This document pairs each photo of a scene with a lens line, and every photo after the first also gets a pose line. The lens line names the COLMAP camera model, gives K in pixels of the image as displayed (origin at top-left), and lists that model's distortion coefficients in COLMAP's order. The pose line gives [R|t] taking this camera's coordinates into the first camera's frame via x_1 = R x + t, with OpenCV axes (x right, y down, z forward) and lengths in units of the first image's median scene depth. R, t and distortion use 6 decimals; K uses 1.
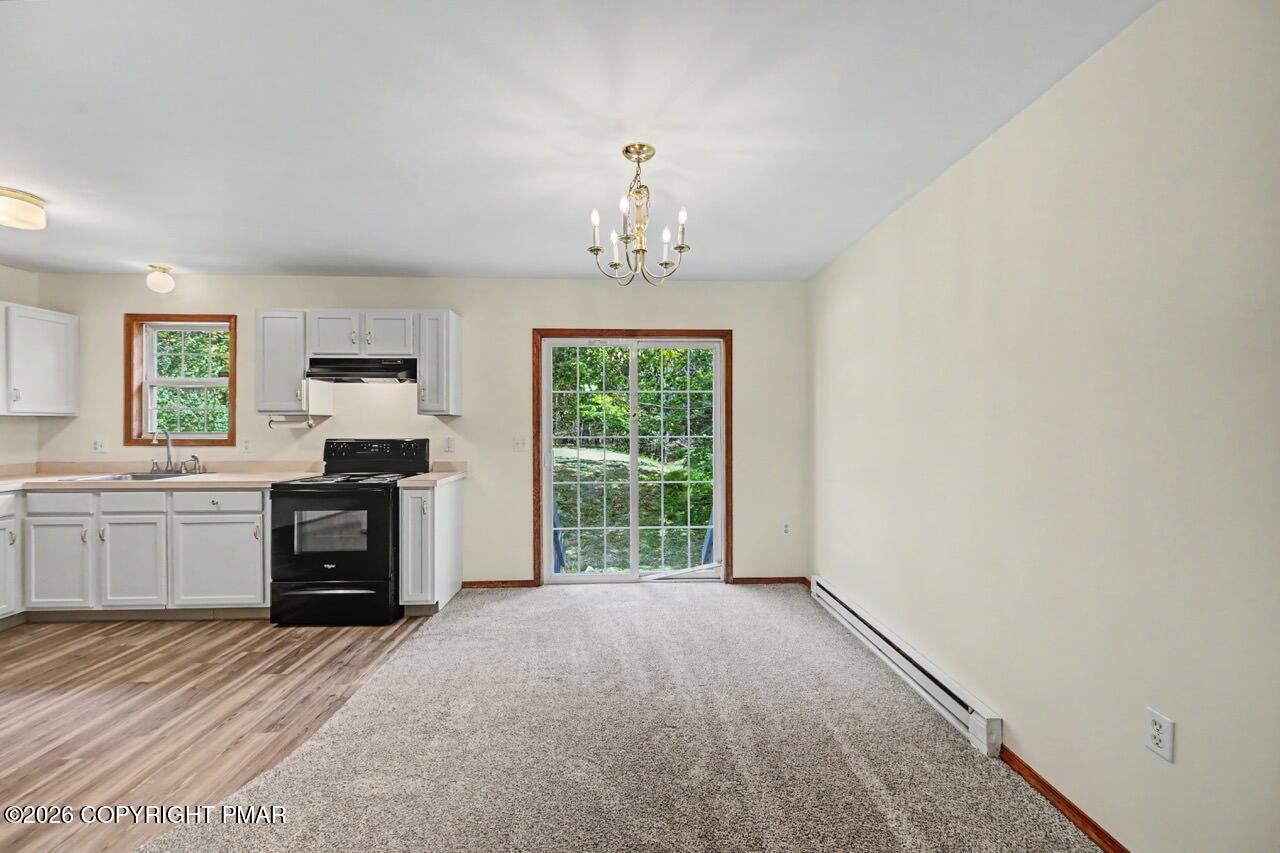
lens RADIAL K [[511.4, 0, 646.0], [0, 511.4, 422.8], [0, 0, 1]] dist [0.002253, 0.000222]
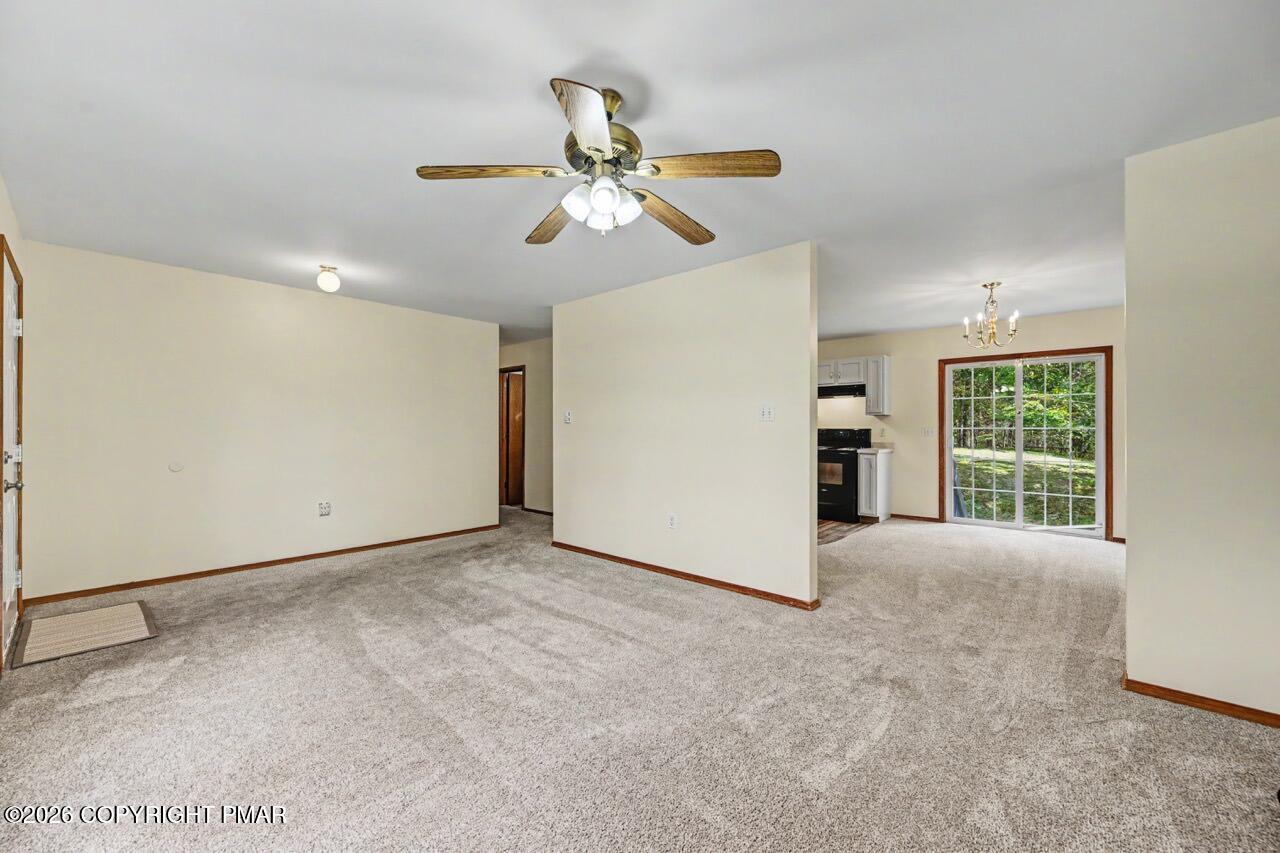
lens RADIAL K [[509.1, 0, 638.5], [0, 509.1, 429.9], [0, 0, 1]] dist [0.002078, 0.000001]
pose [[0.718753, 0.003119, -0.695259, 0.232281], [0.002557, 0.999971, 0.007129, 0.022440], [0.695261, -0.006901, 0.718724, -0.871302]]
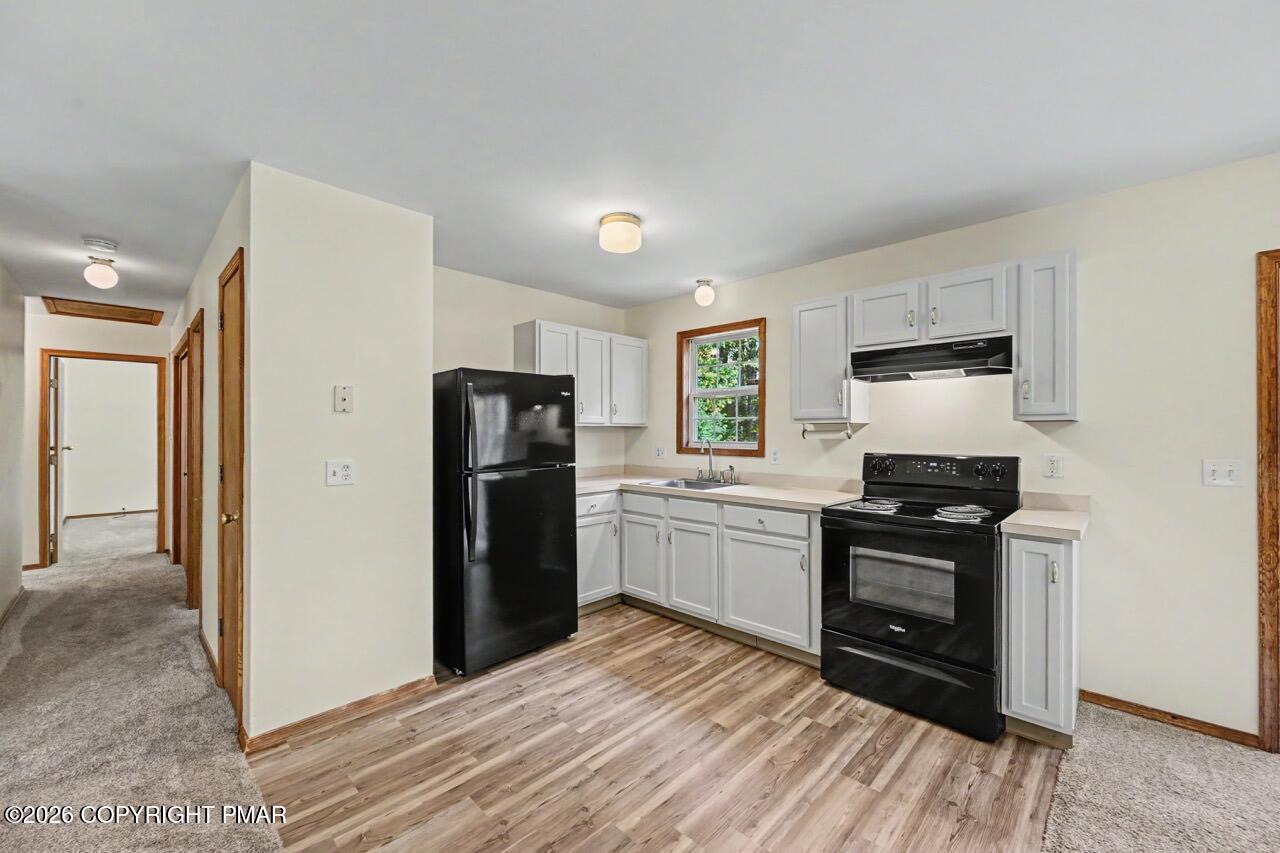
lens RADIAL K [[509.1, 0, 638.5], [0, 509.1, 429.9], [0, 0, 1]] dist [0.002078, 0.000001]
pose [[0.691183, -0.001079, -0.722679, -0.313462], [0.000460, 0.999999, -0.001053, -0.003993], [0.722679, 0.000396, 0.691183, 0.205526]]
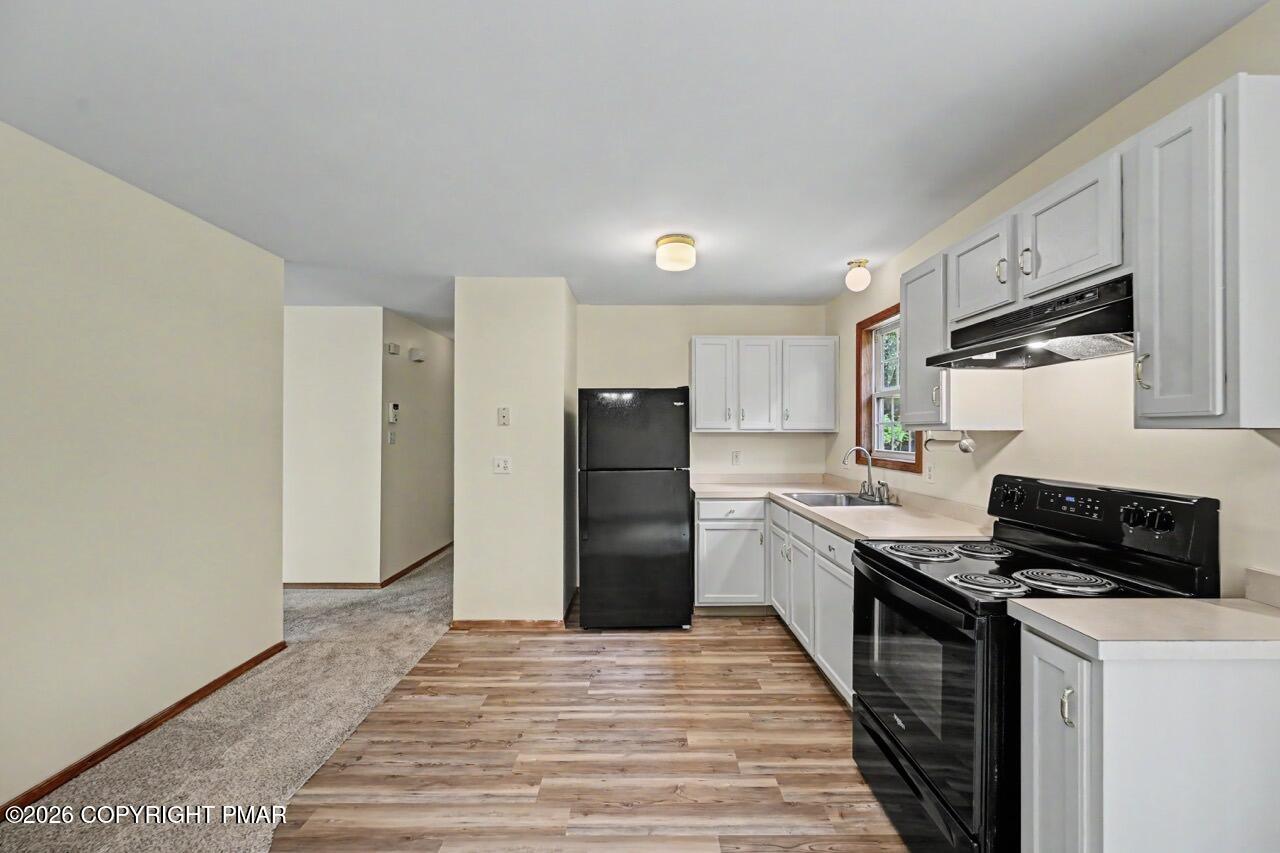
lens RADIAL K [[500.7, 0, 638.6], [0, 500.7, 429.4], [0, 0, 1]] dist [-0.000049, -0.000028]
pose [[-0.033280, -0.005145, -0.999433, -0.087310], [-0.000123, 0.999987, -0.005143, -0.014223], [0.999446, -0.000048, -0.033280, 0.680142]]
